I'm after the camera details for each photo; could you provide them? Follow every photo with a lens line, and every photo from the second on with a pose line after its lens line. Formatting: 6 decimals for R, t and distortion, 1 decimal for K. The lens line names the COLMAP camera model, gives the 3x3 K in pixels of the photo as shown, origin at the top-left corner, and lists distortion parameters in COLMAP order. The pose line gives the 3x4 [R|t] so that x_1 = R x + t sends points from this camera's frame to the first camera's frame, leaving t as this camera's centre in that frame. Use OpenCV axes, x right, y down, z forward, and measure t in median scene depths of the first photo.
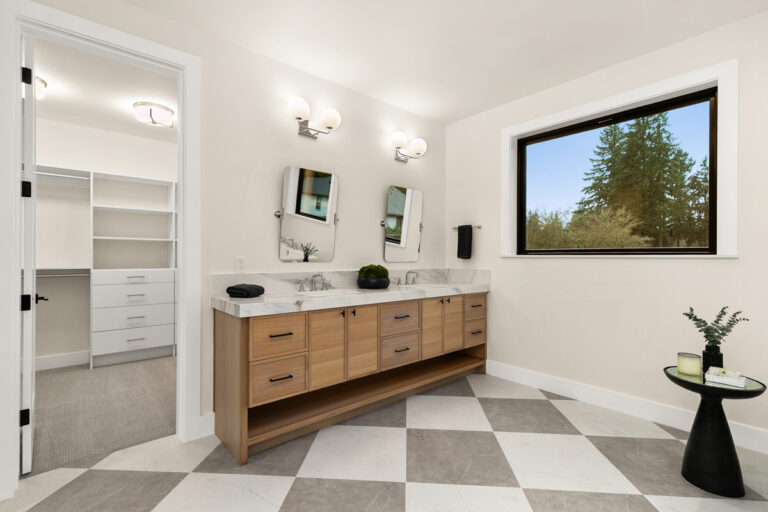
lens RADIAL K [[346.6, 0, 382.0], [0, 346.6, 253.7], [0, 0, 1]] dist [0.000622, 0.000263]
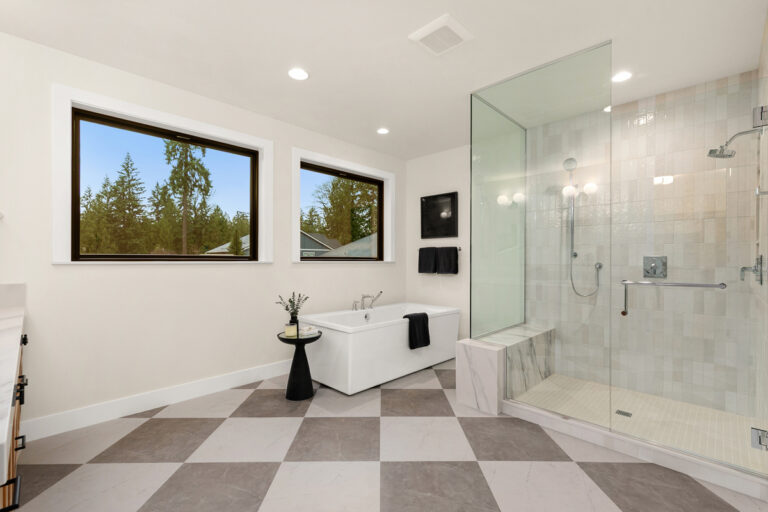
lens RADIAL K [[346.6, 0, 378.5], [0, 346.6, 257.9], [0, 0, 1]] dist [0.000622, 0.000263]
pose [[-0.064076, 0.001286, 0.997944, -0.546880], [-0.012034, 0.999925, -0.002062, -0.013379], [-0.997872, -0.012141, -0.064056, 0.519485]]
